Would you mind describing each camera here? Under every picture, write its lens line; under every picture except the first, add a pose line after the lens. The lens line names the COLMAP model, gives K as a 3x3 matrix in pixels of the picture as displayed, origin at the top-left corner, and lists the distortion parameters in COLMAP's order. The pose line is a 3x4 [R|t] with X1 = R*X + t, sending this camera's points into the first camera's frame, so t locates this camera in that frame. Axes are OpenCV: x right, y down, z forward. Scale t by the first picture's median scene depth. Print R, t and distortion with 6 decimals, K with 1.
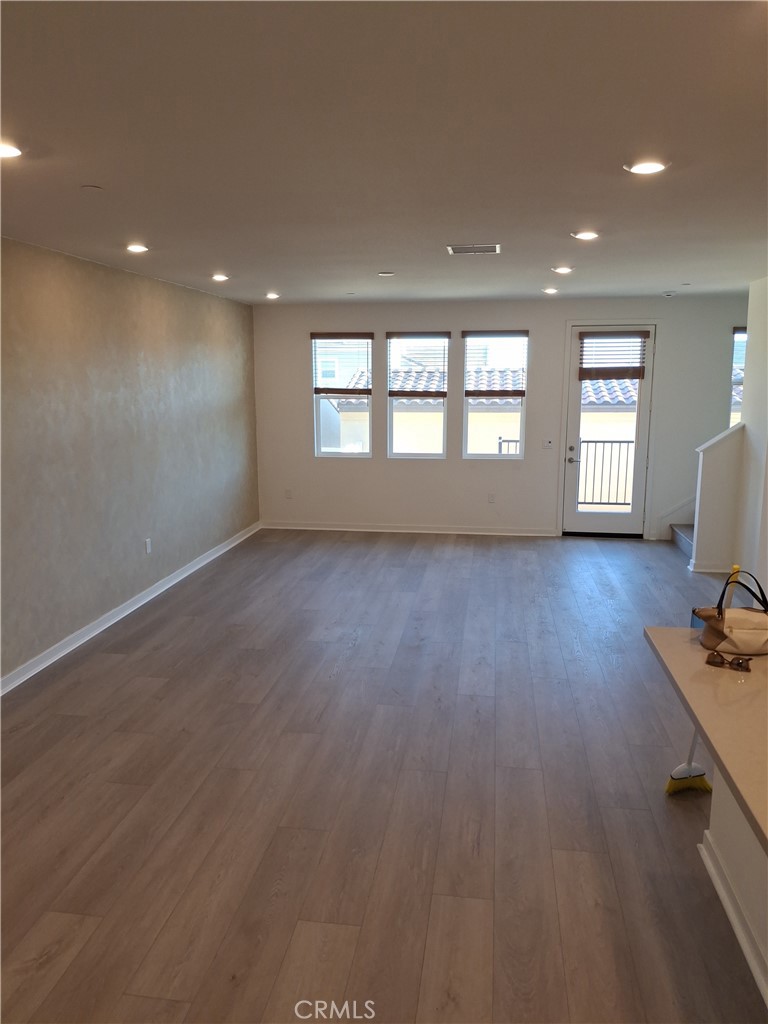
lens RADIAL K [[768.4, 0, 389.7], [0, 768.4, 508.7], [0, 0, 1]] dist [0.042737, -0.011852]
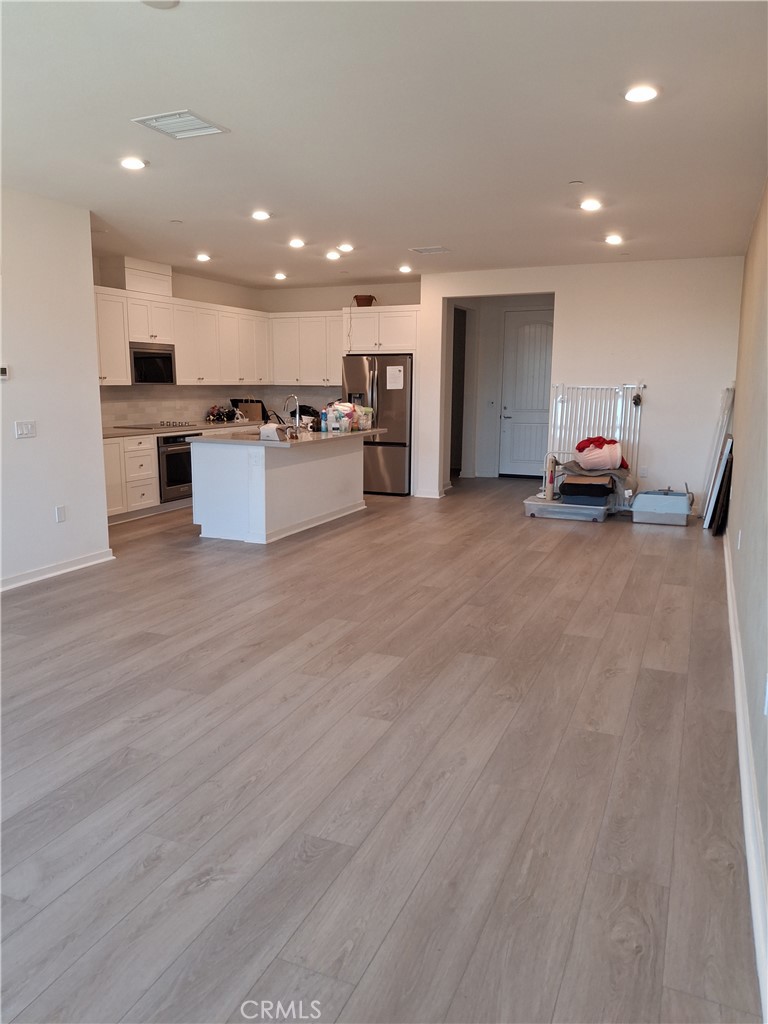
lens RADIAL K [[767.9, 0, 386.0], [0, 767.9, 516.3], [0, 0, 1]] dist [0.089707, -0.001344]
pose [[-0.968993, -0.043658, 0.243200, -0.263953], [0.040483, 0.942915, 0.330565, -0.198543], [-0.243749, 0.330161, -0.911910, 1.629331]]
